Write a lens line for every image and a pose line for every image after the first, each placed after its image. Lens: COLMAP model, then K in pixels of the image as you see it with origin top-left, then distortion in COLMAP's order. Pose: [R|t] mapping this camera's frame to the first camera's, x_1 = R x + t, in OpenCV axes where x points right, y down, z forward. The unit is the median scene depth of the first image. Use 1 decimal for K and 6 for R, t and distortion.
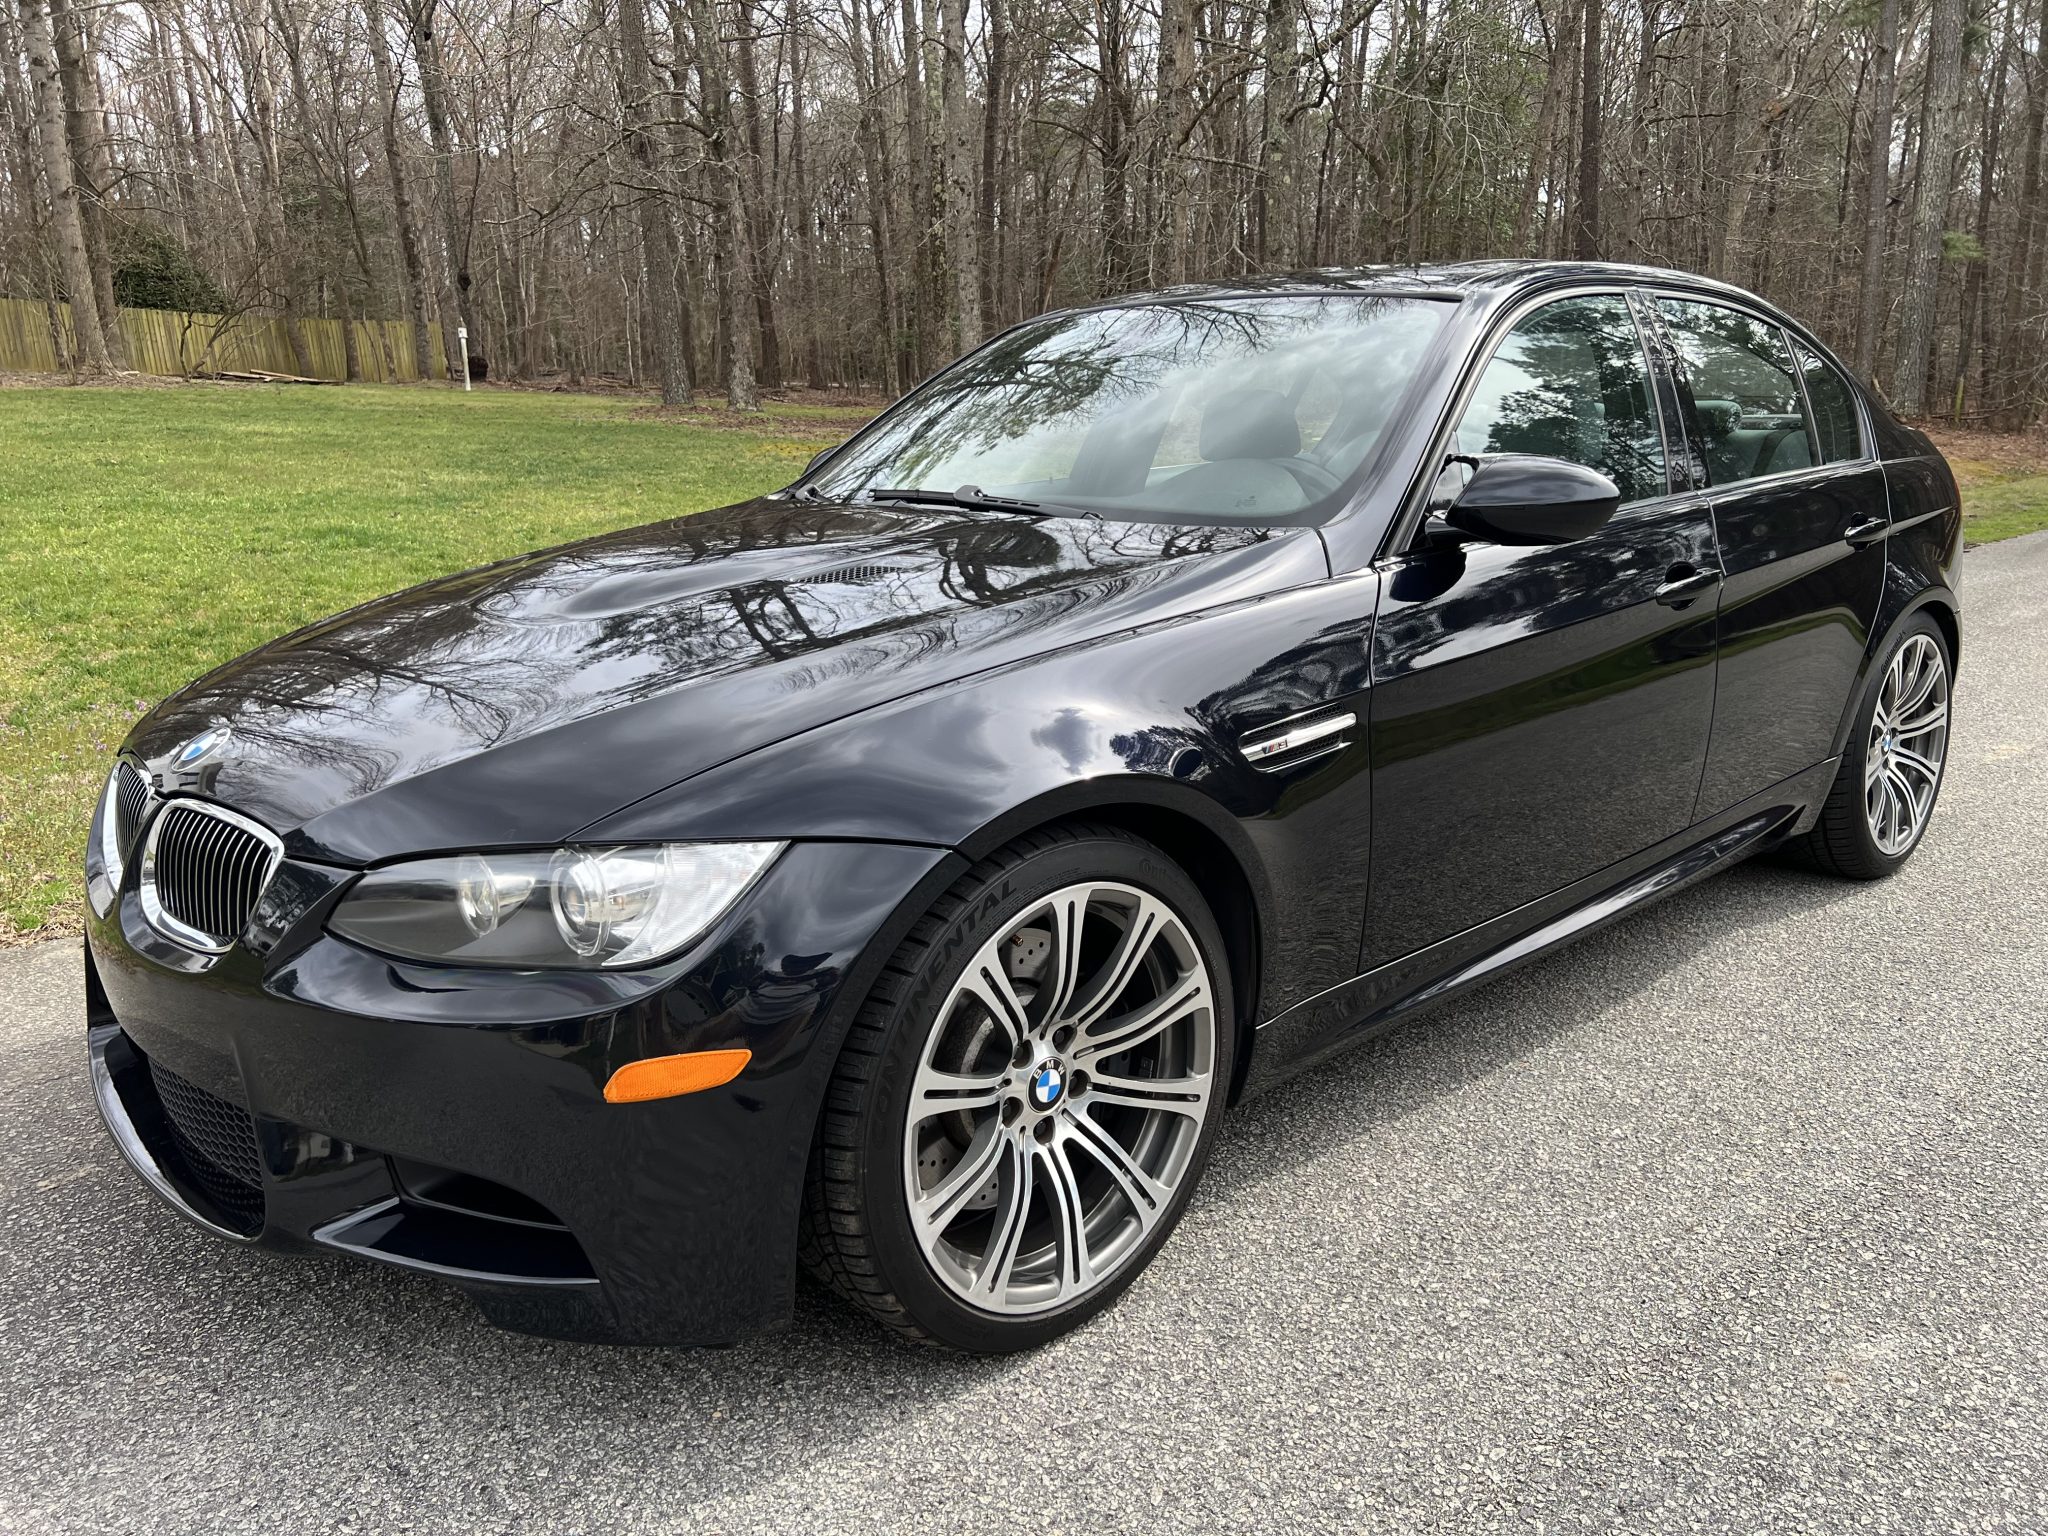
lens RADIAL K [[1561.3, 0, 1011.3], [0, 1561.3, 751.3], [0, 0, 1]] dist [0.043617, -0.052374]
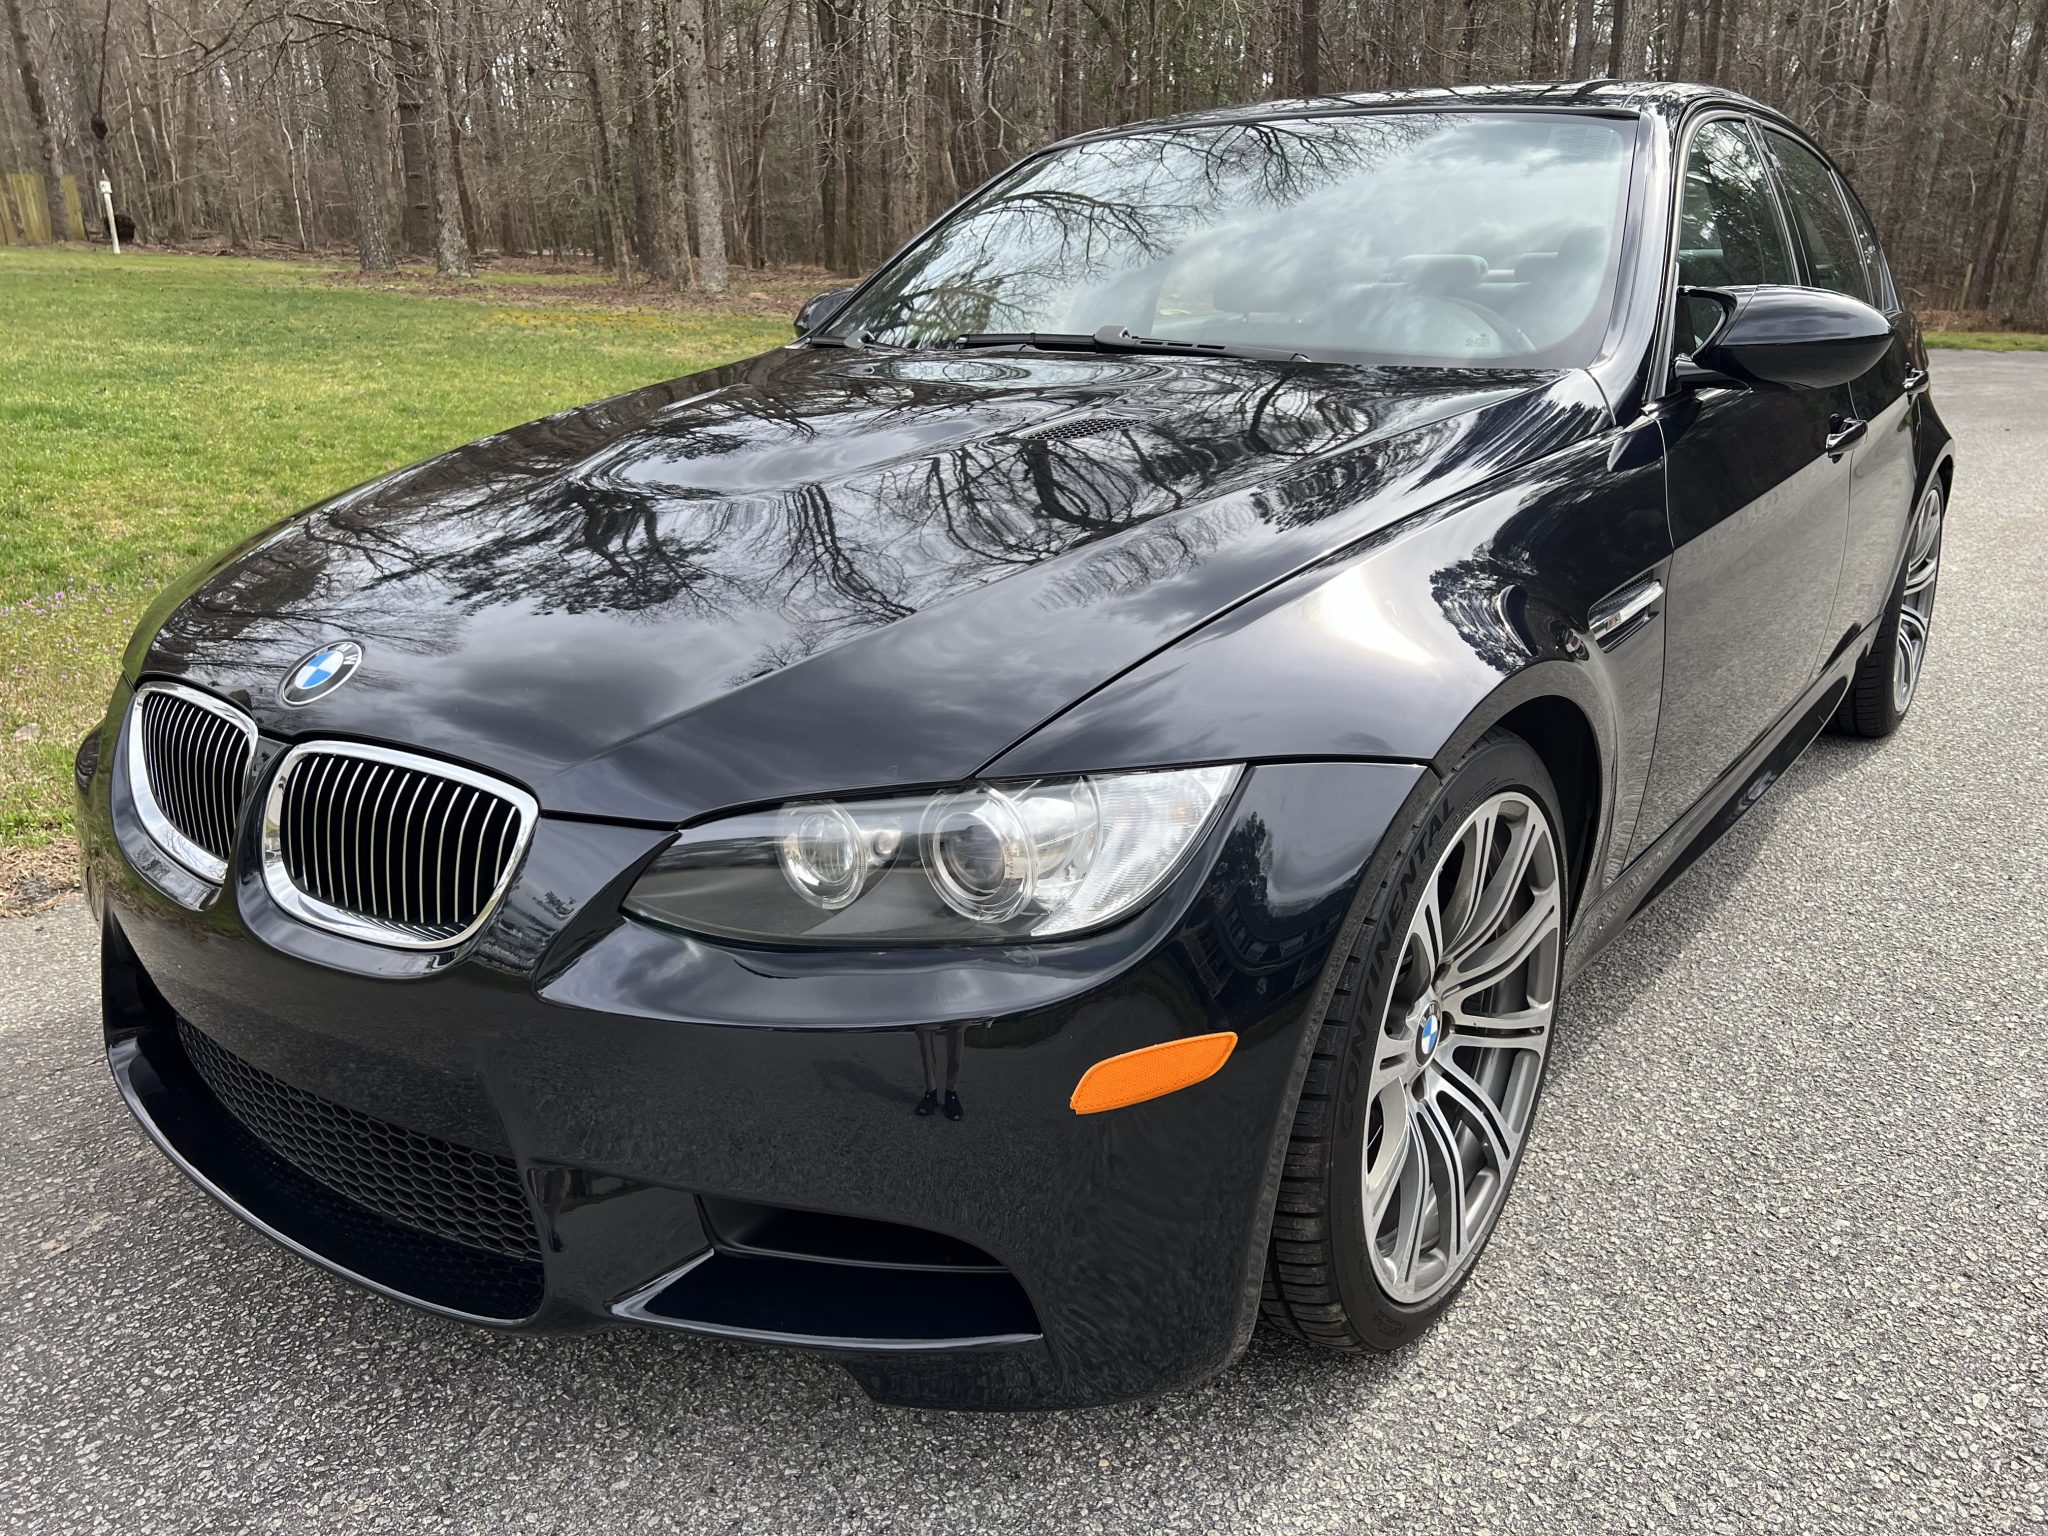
lens RADIAL K [[1561.3, 0, 1011.3], [0, 1561.3, 751.3], [0, 0, 1]] dist [0.043617, -0.052374]
pose [[0.982910, -0.047515, 0.177846, -0.197645], [0.034135, 0.996404, 0.077554, -0.006915], [-0.180892, -0.070158, 0.980997, 0.126098]]
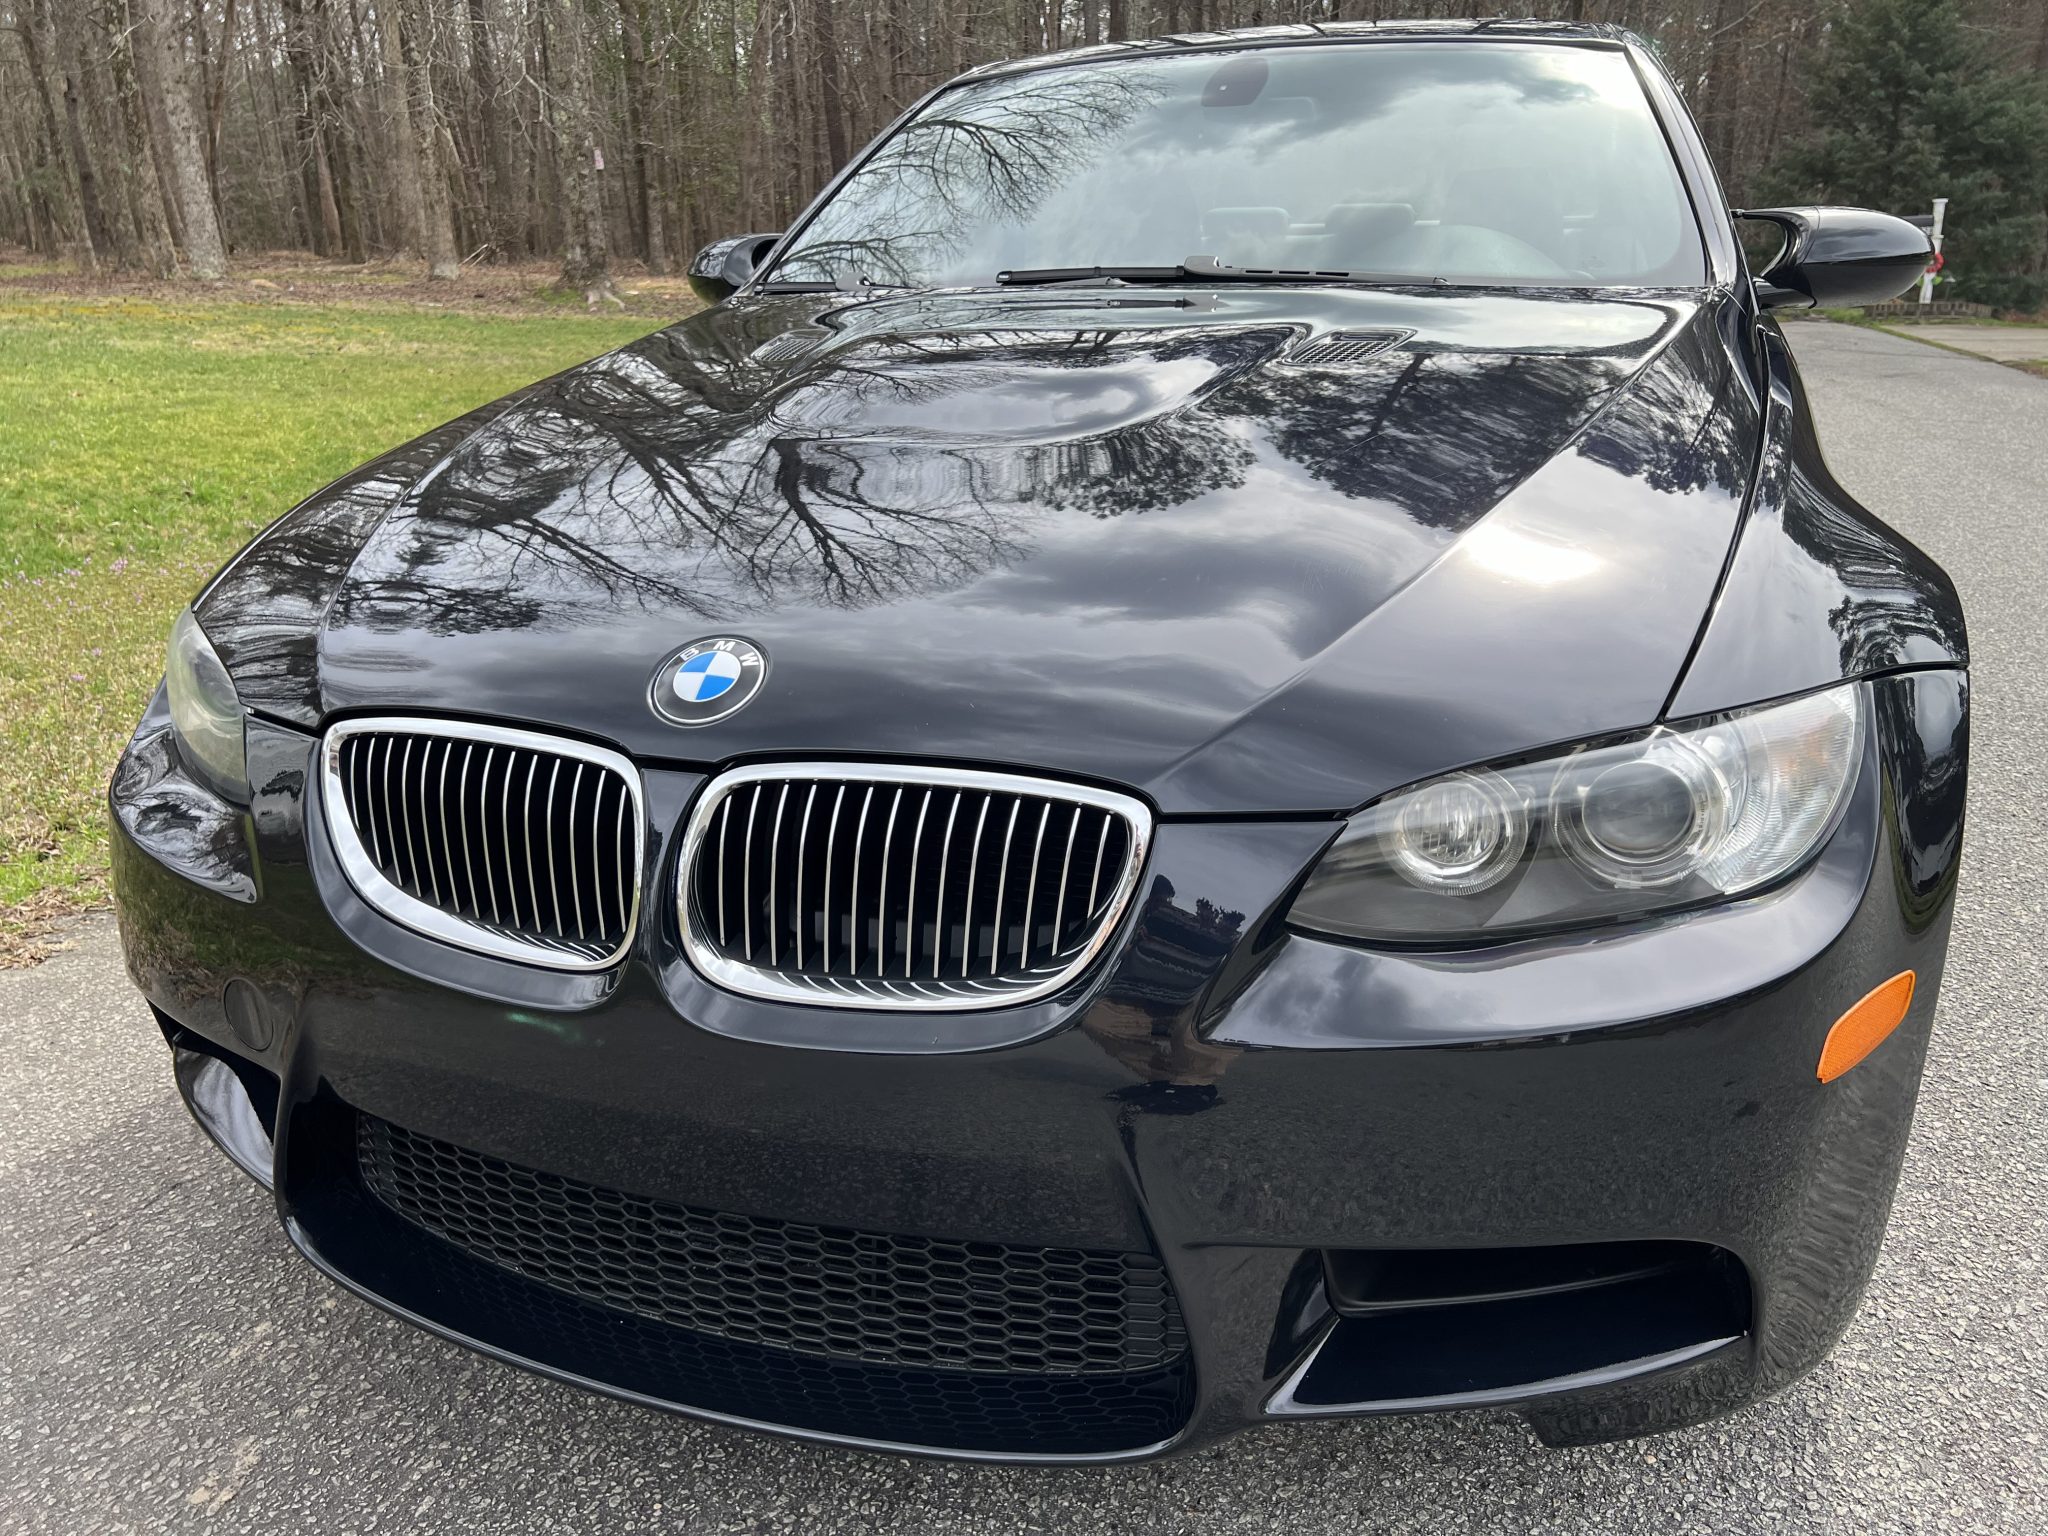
lens RADIAL K [[1565.4, 0, 1024.6], [0, 1565.4, 772.6], [0, 0, 1]] dist [0.044539, -0.060924]
pose [[0.880280, -0.147699, 0.450880, -0.401045], [0.106139, 0.987530, 0.116272, -0.013016], [-0.462431, -0.054496, 0.884979, 0.261659]]
